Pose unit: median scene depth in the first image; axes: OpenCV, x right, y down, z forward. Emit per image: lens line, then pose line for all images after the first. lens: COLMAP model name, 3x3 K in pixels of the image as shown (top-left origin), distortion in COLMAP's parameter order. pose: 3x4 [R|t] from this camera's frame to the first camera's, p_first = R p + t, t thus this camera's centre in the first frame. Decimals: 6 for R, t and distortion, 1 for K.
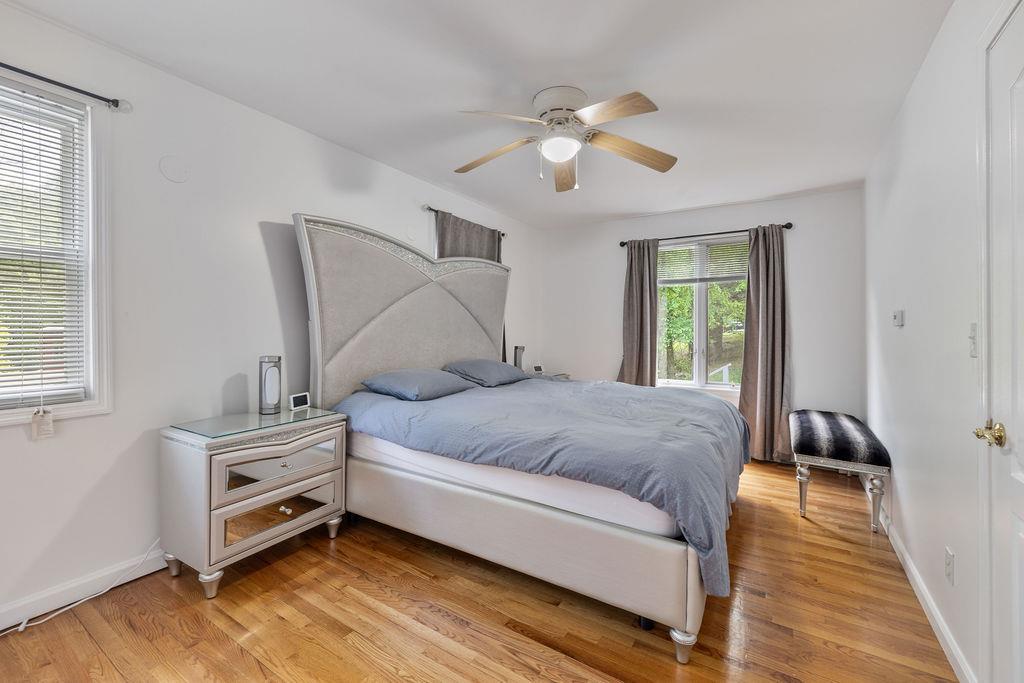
lens RADIAL K [[431.9, 0, 504.8], [0, 431.9, 331.3], [0, 0, 1]] dist [0.001230, 0.000158]
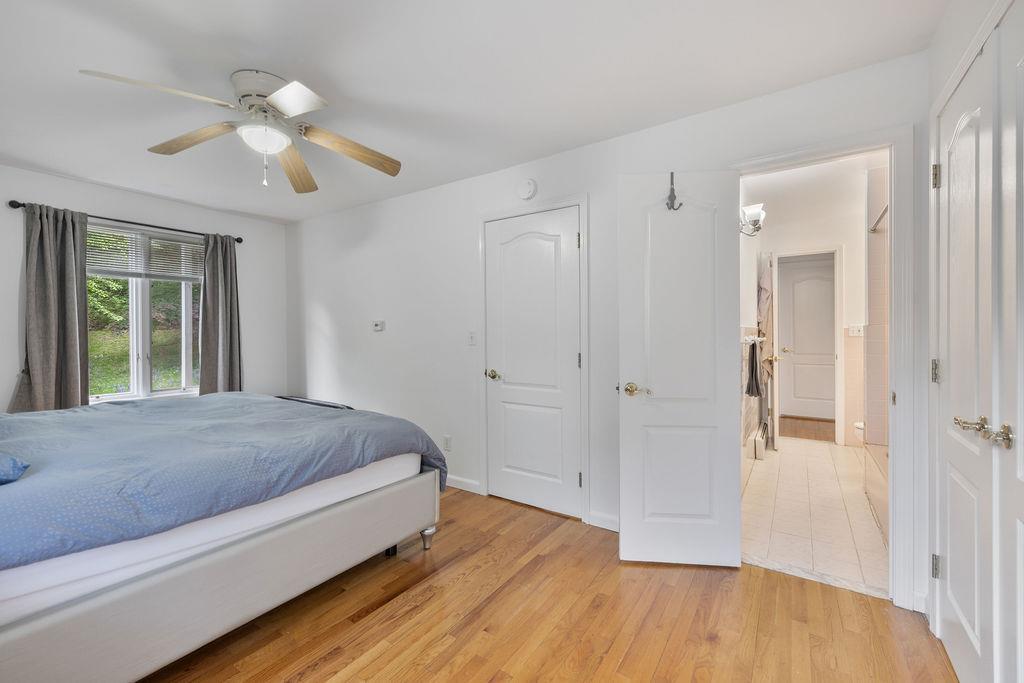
lens RADIAL K [[431.9, 0, 504.8], [0, 431.9, 331.3], [0, 0, 1]] dist [0.001230, 0.000158]
pose [[0.024740, -0.006473, 0.999673, -0.816495], [0.002103, 0.999977, 0.006423, -0.019101], [-0.999692, 0.001943, 0.024753, 0.488585]]
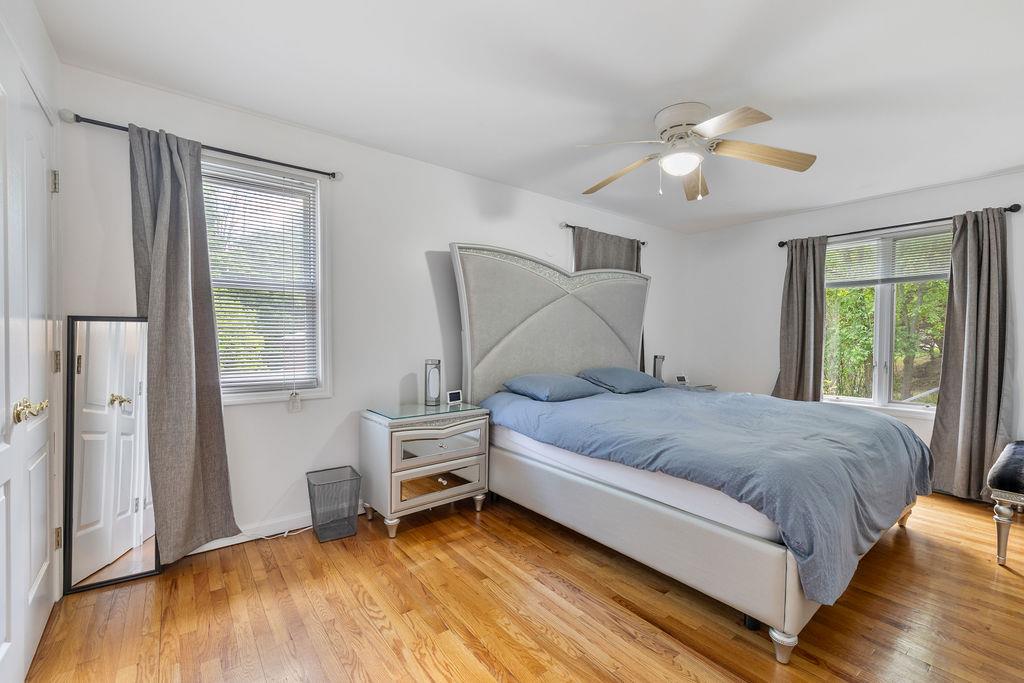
lens RADIAL K [[441.7, 0, 508.8], [0, 441.7, 347.6], [0, 0, 1]] dist [0.000586, 0.000252]
pose [[0.941305, 0.008423, -0.337452, 0.105200], [-0.002969, 0.999857, 0.016676, 0.000991], [0.337544, -0.014695, 0.941195, -0.141122]]
